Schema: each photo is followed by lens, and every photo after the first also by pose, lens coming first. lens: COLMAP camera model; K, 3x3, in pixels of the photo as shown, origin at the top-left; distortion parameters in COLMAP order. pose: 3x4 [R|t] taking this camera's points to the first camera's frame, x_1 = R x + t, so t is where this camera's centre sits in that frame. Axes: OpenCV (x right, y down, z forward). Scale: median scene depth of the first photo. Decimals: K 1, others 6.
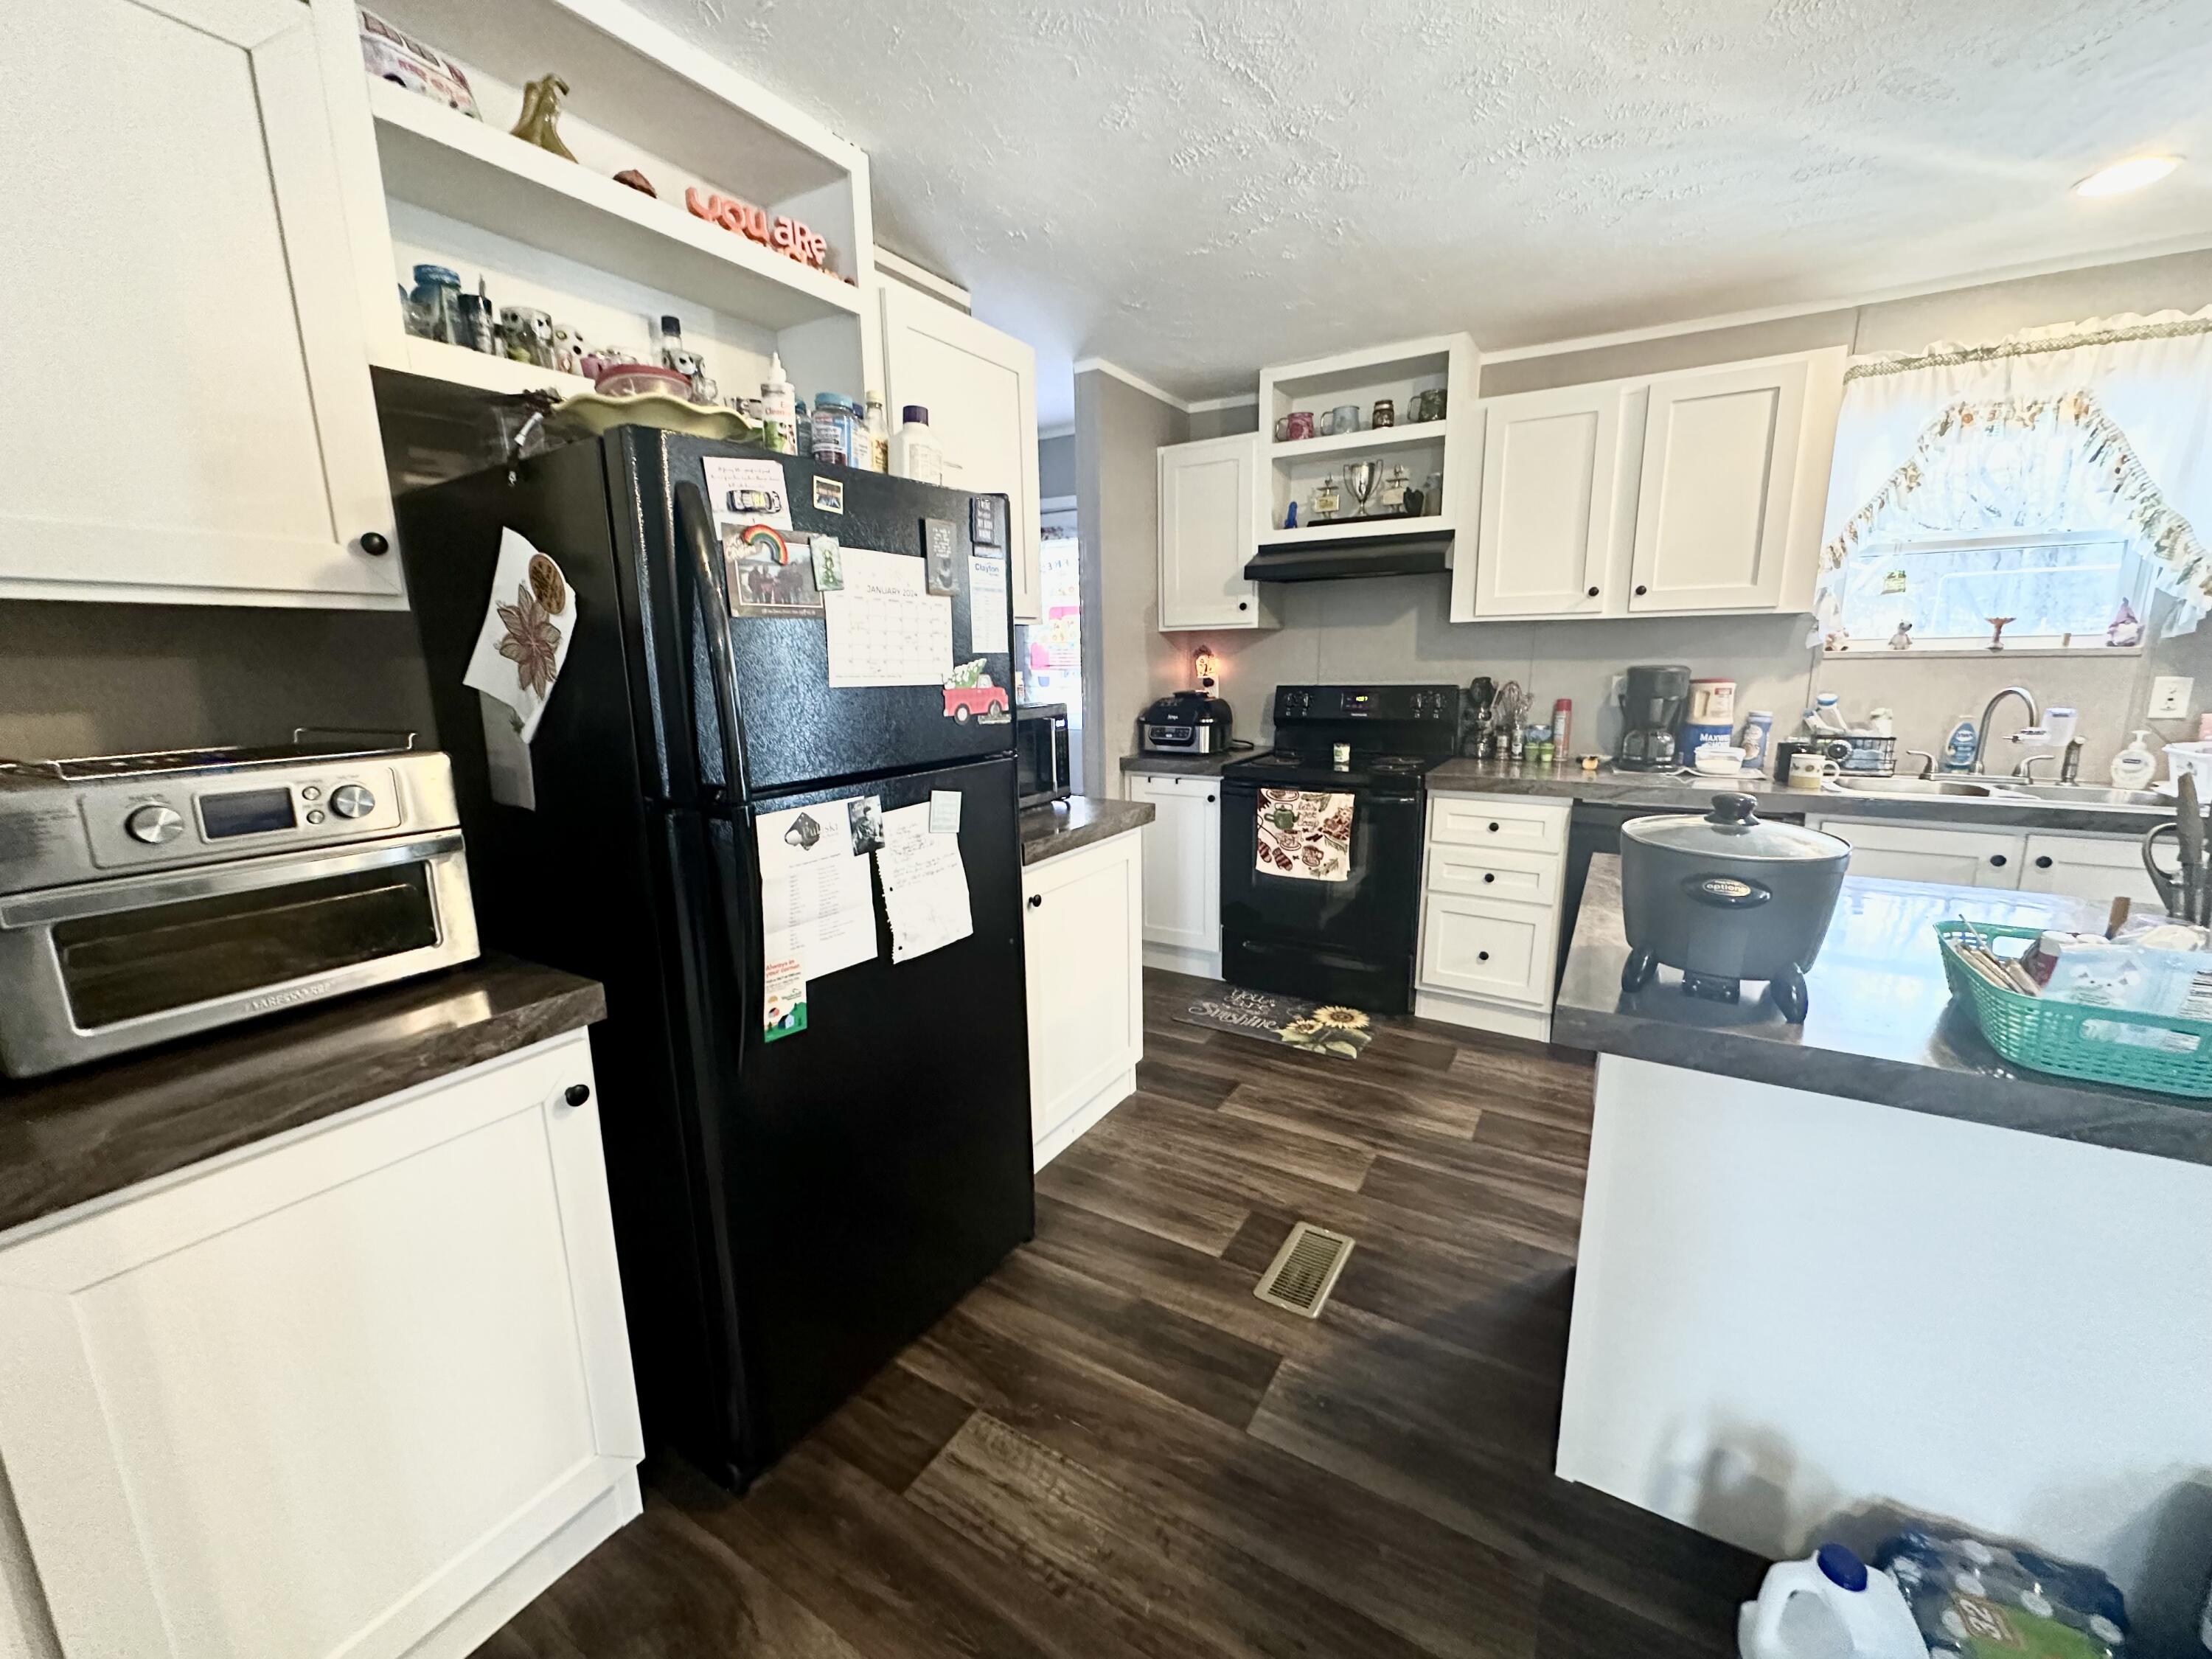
lens RADIAL K [[879.1, 0, 1108.1], [0, 879.1, 829.8], [0, 0, 1]] dist [-0.002599, 0.000251]
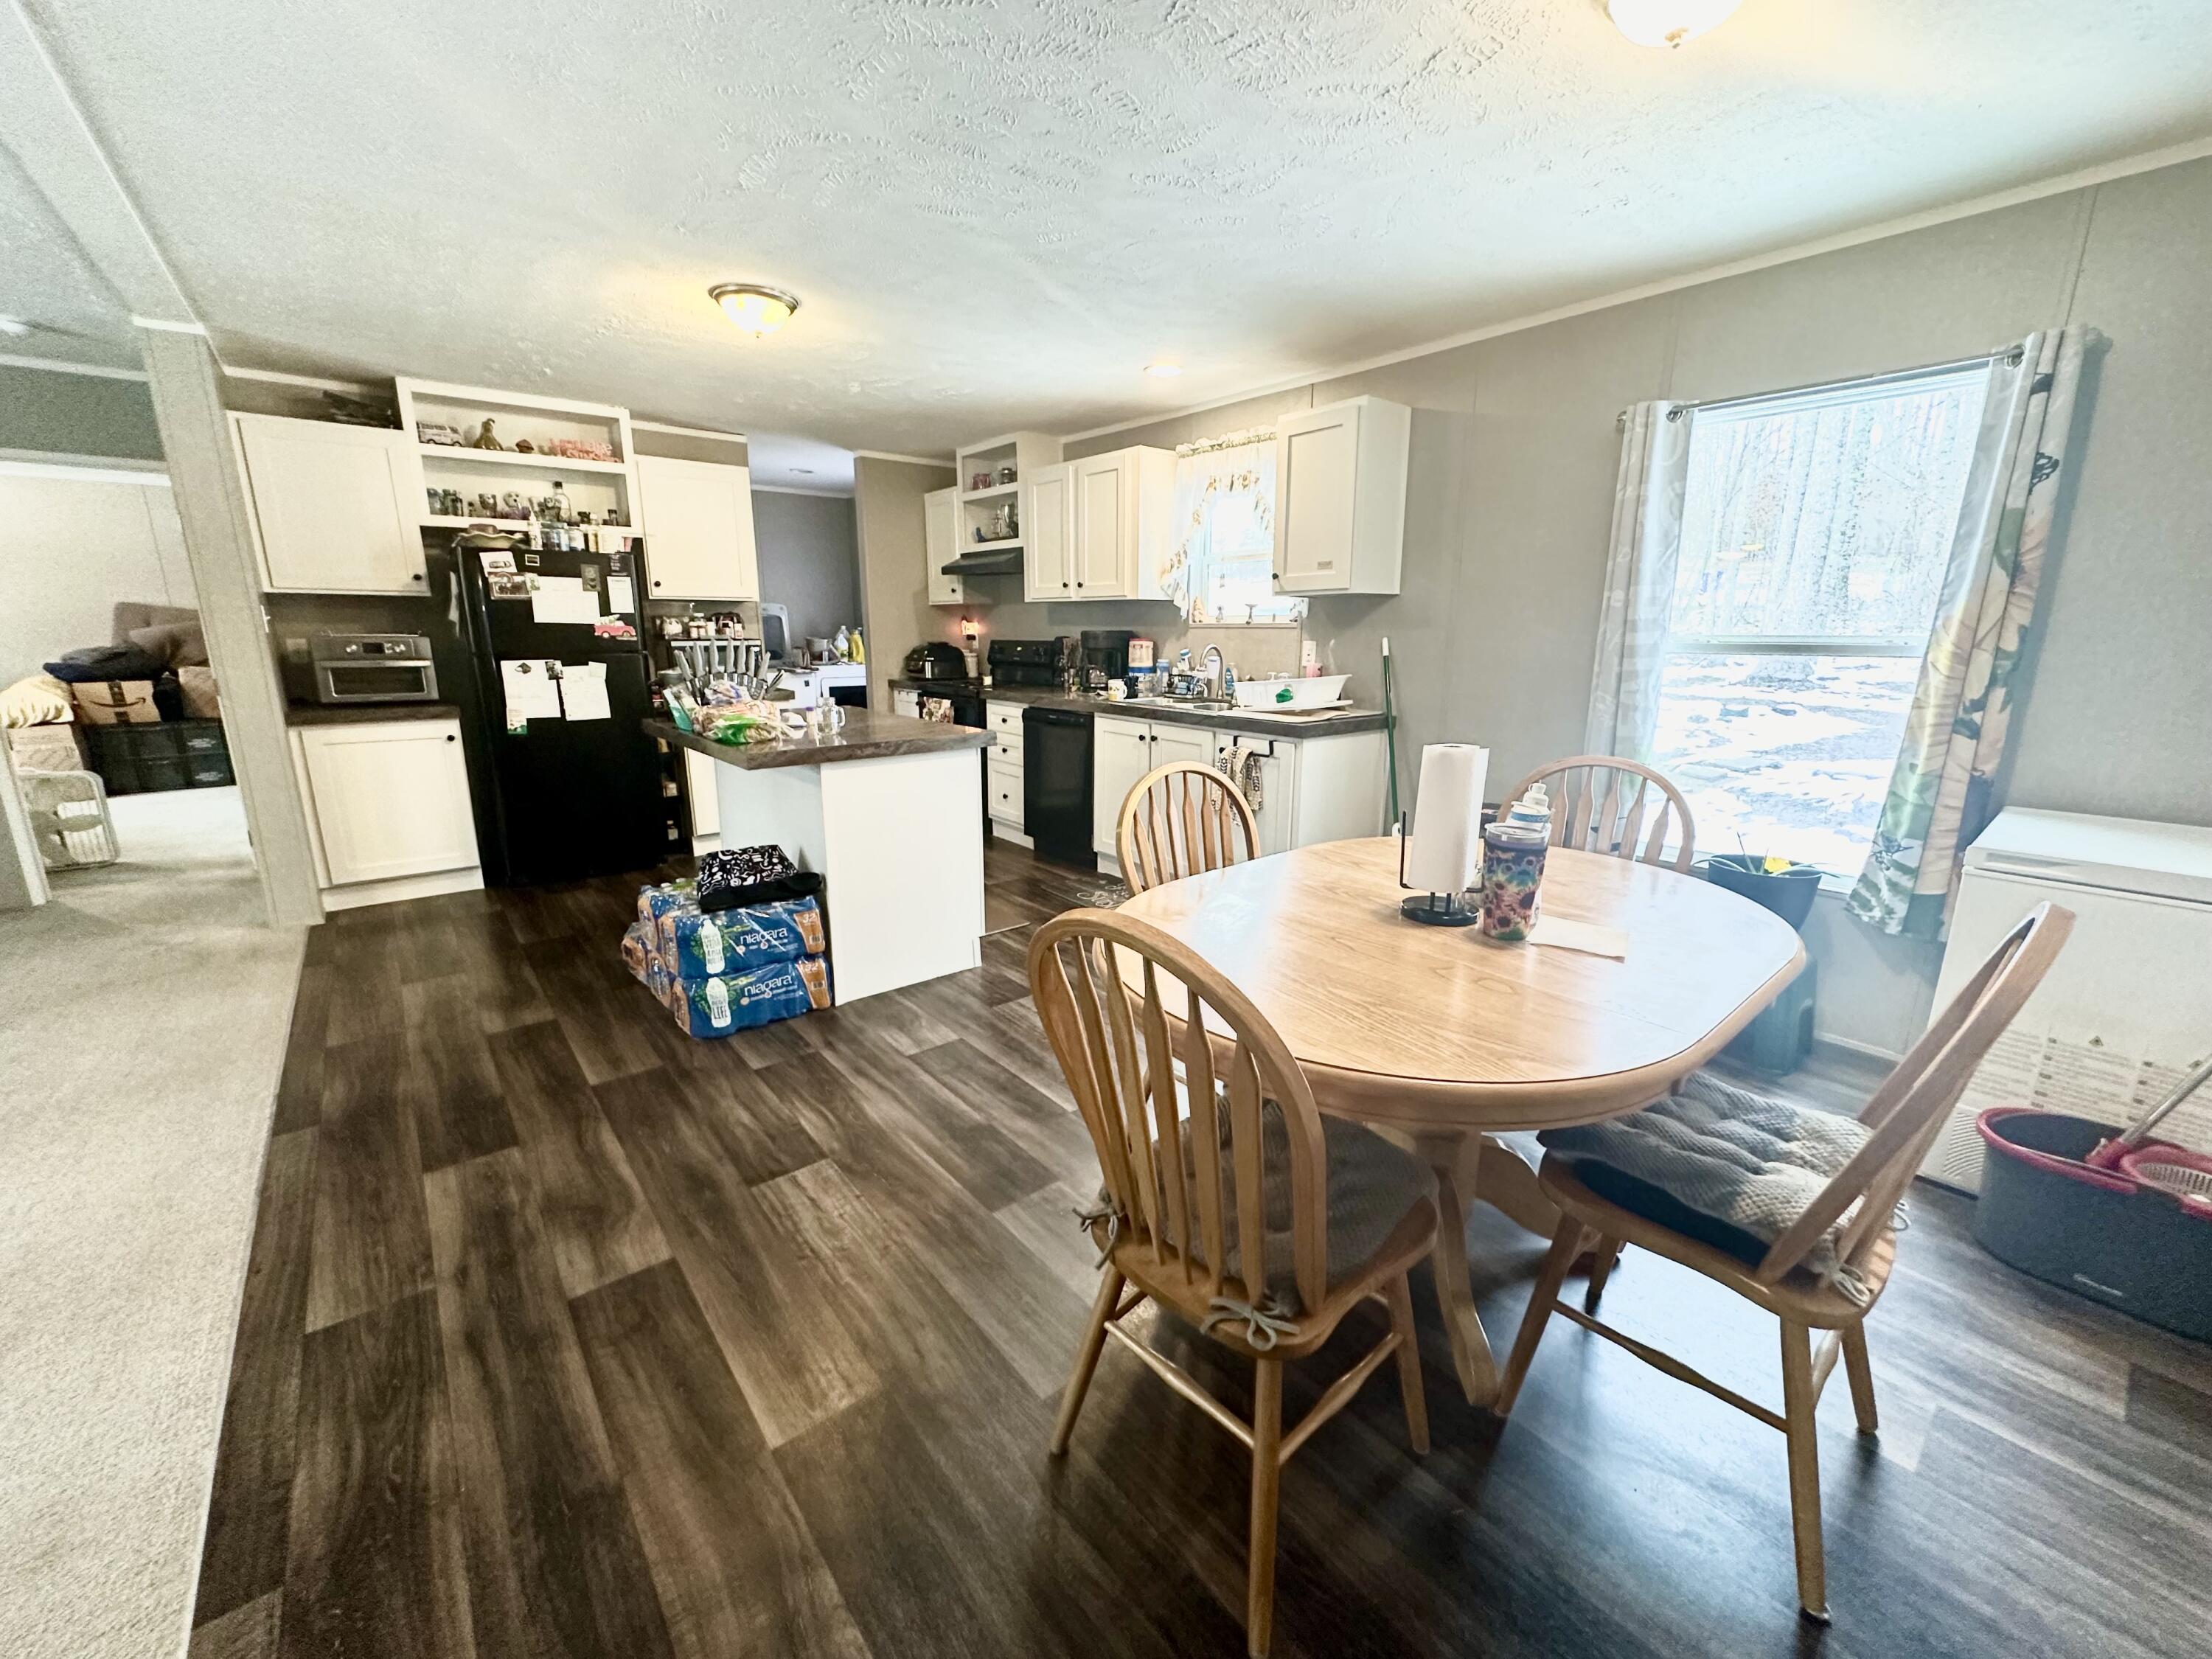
lens RADIAL K [[879.1, 0, 1109.0], [0, 879.1, 831.4], [0, 0, 1]] dist [-0.002599, 0.000251]
pose [[0.944167, 0.095367, -0.315362, 1.207552], [-0.084689, 0.995278, 0.047428, 0.115723], [0.318396, -0.018072, 0.947785, -0.593661]]
